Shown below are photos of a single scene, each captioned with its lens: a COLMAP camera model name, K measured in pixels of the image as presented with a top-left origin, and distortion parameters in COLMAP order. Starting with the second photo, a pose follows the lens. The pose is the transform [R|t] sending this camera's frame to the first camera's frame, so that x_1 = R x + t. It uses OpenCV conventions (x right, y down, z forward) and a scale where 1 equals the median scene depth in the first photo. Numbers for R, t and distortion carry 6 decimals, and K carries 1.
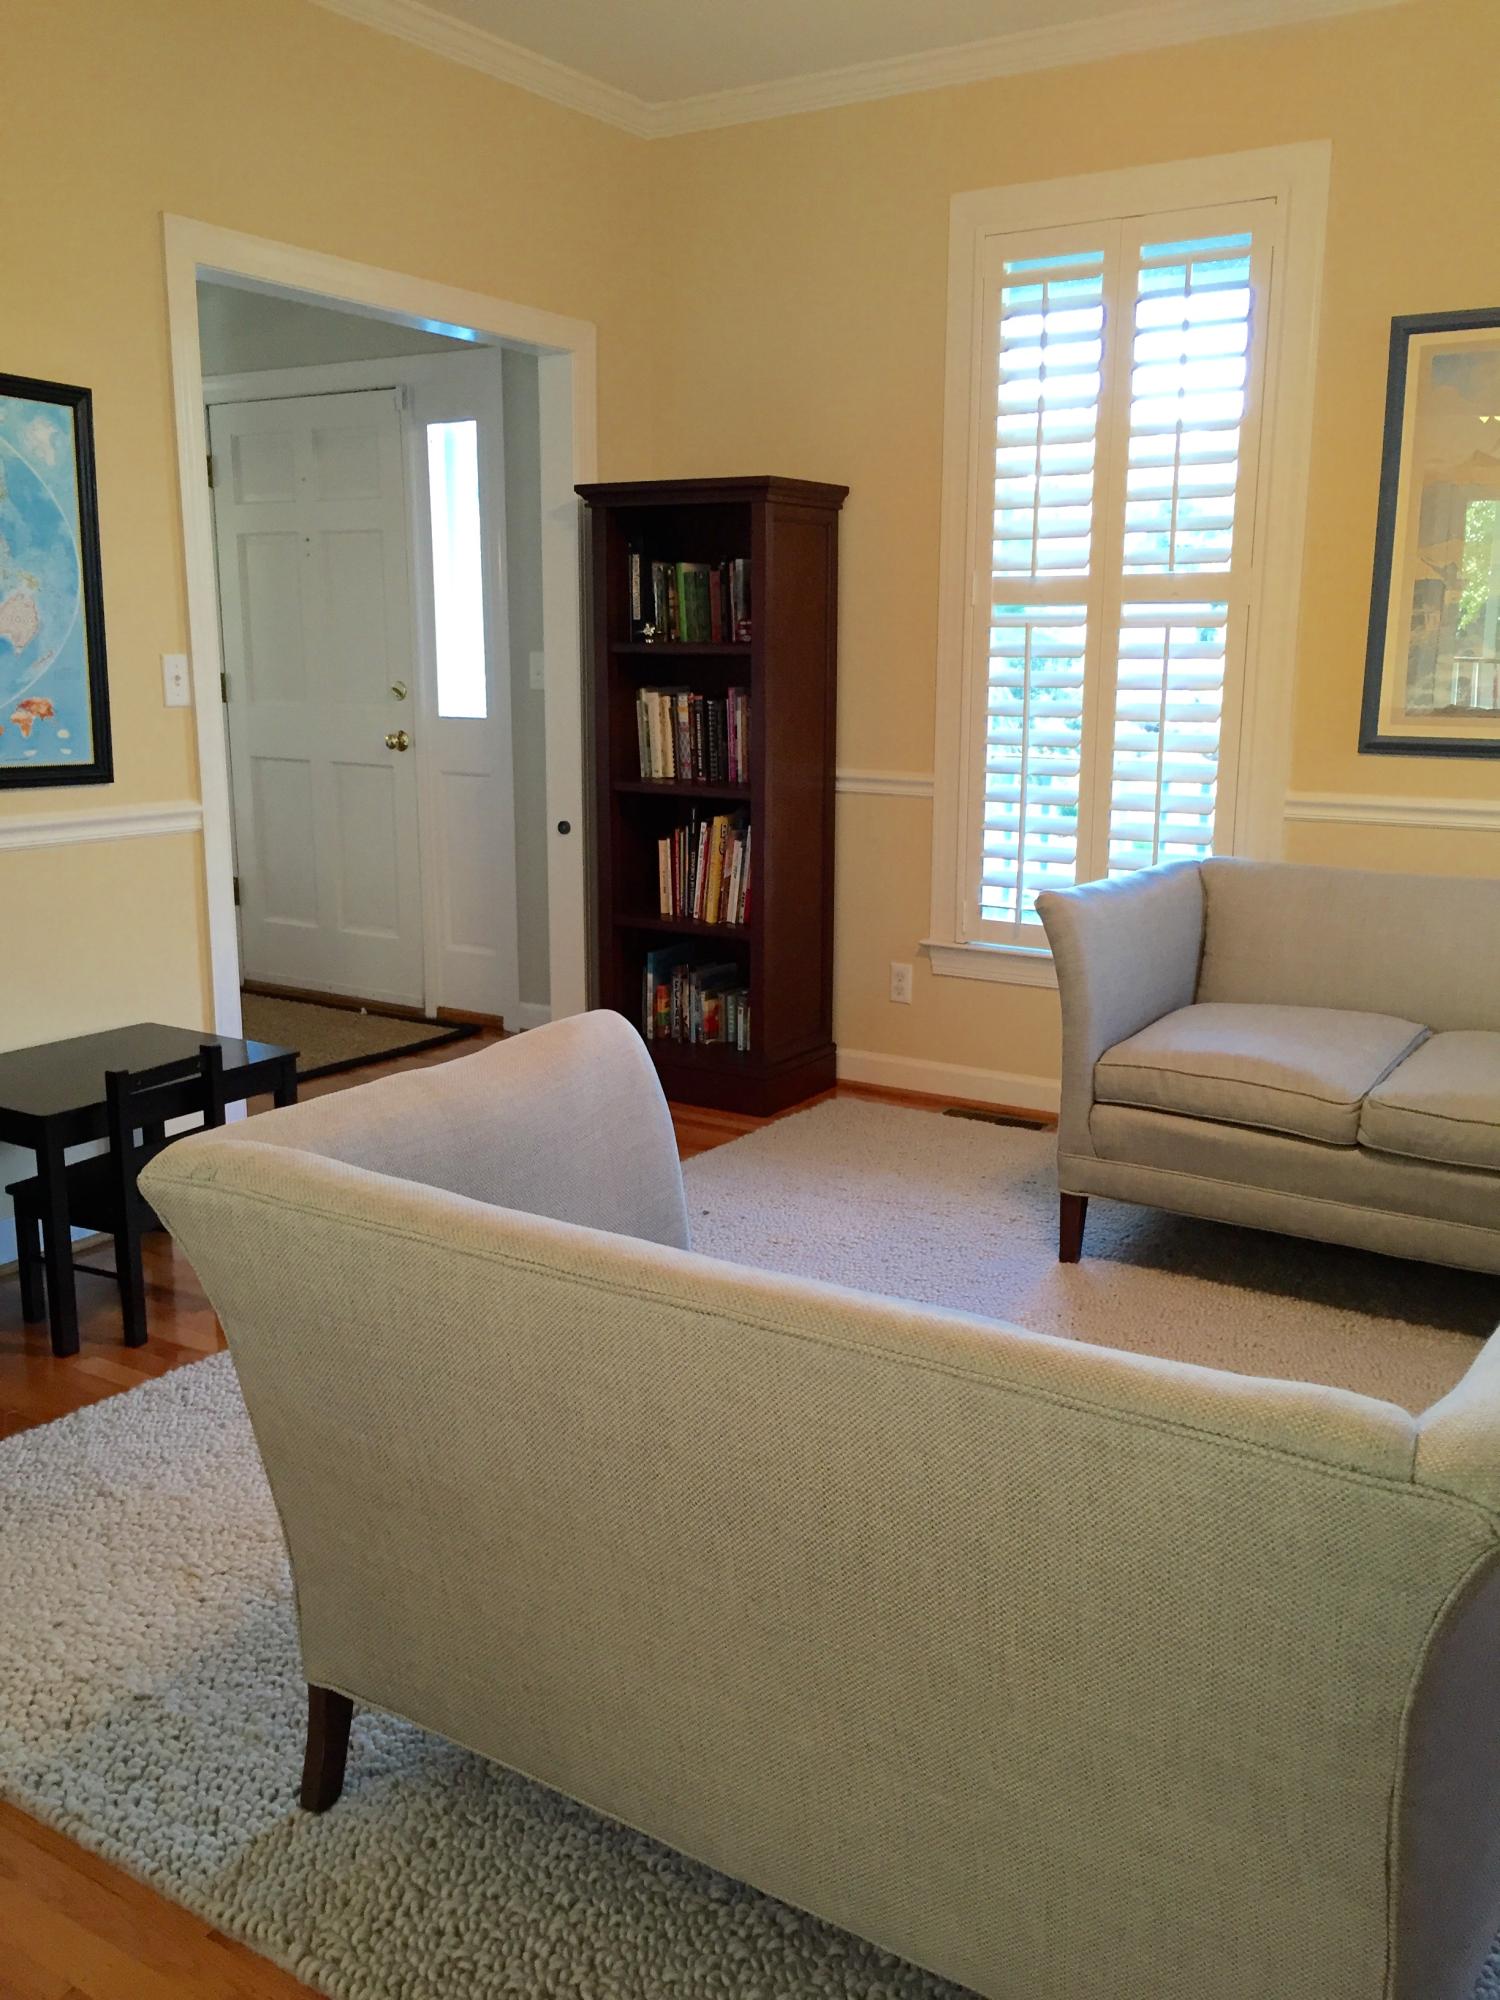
lens RADIAL K [[1710.1, 0, 750.0], [0, 1710.1, 1000.0], [0, 0, 1]] dist [0.073501, -0.081549]
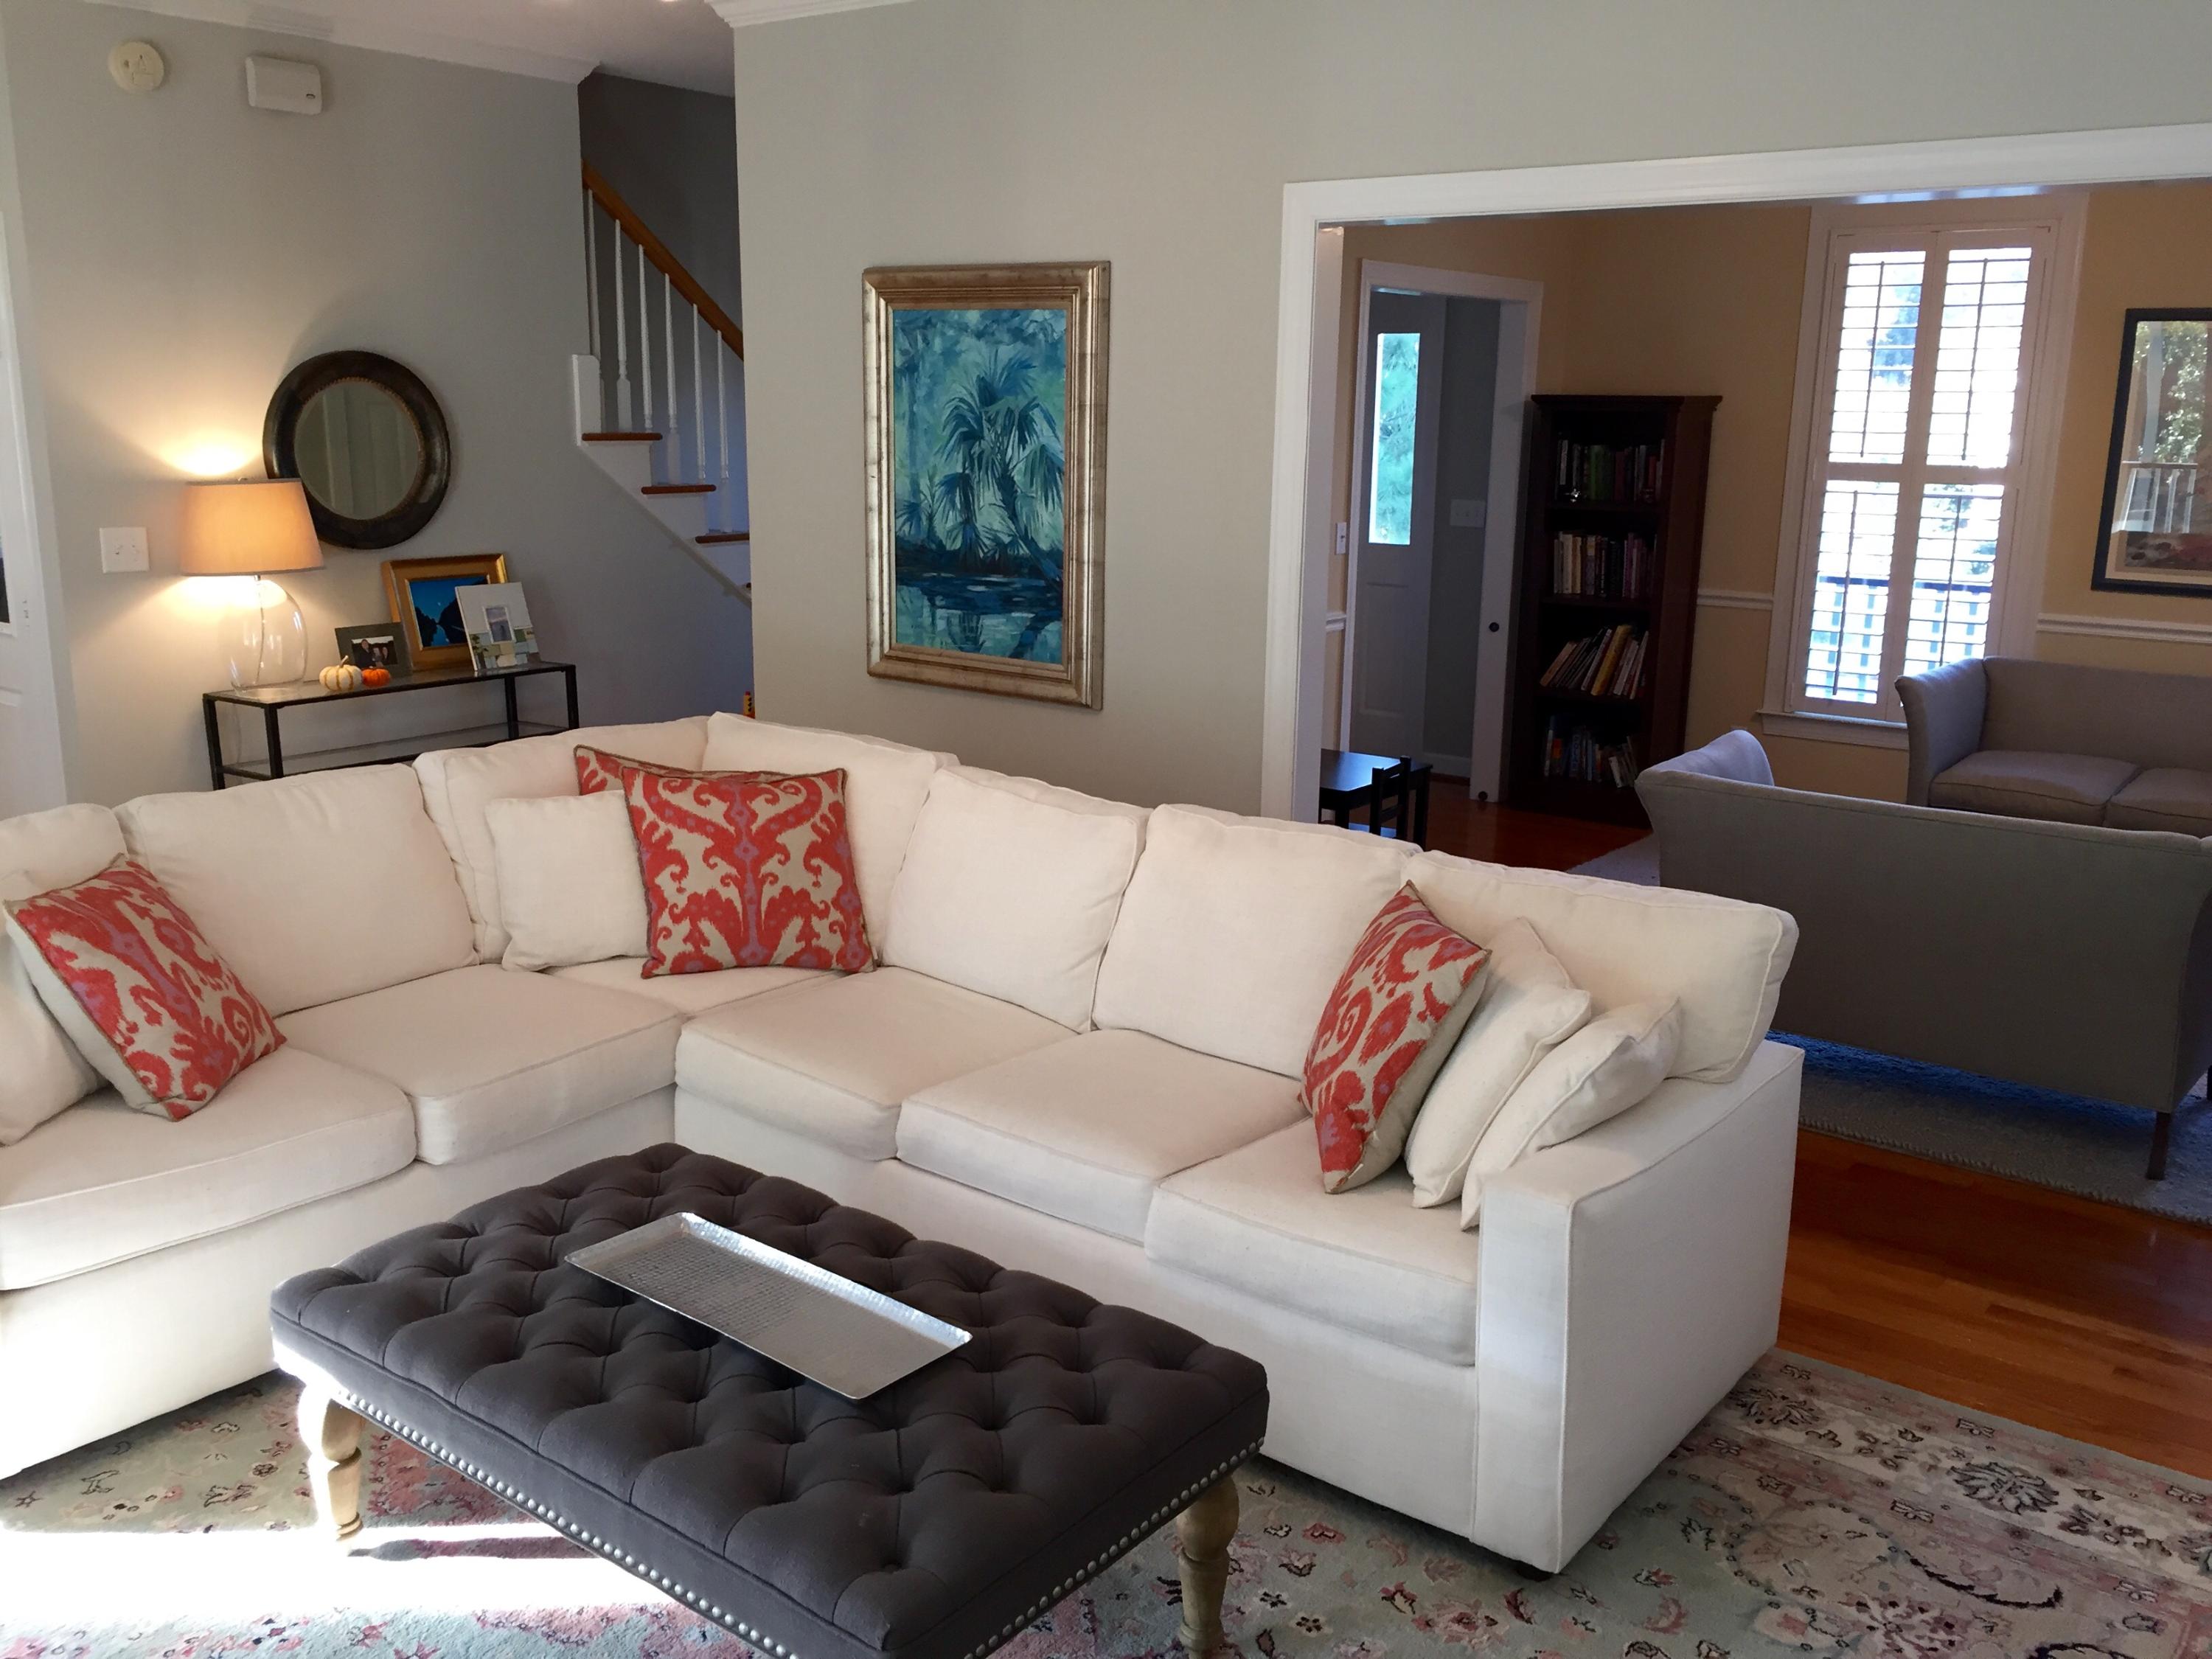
lens RADIAL K [[1891.3, 0, 1119.7], [0, 1891.3, 825.5], [0, 0, 1]] dist [0.073501, -0.081549]
pose [[0.997297, 0.024987, -0.069099, -0.340039], [-0.023871, 0.999572, 0.016932, 0.050410], [0.069493, -0.015236, 0.997466, -0.669641]]
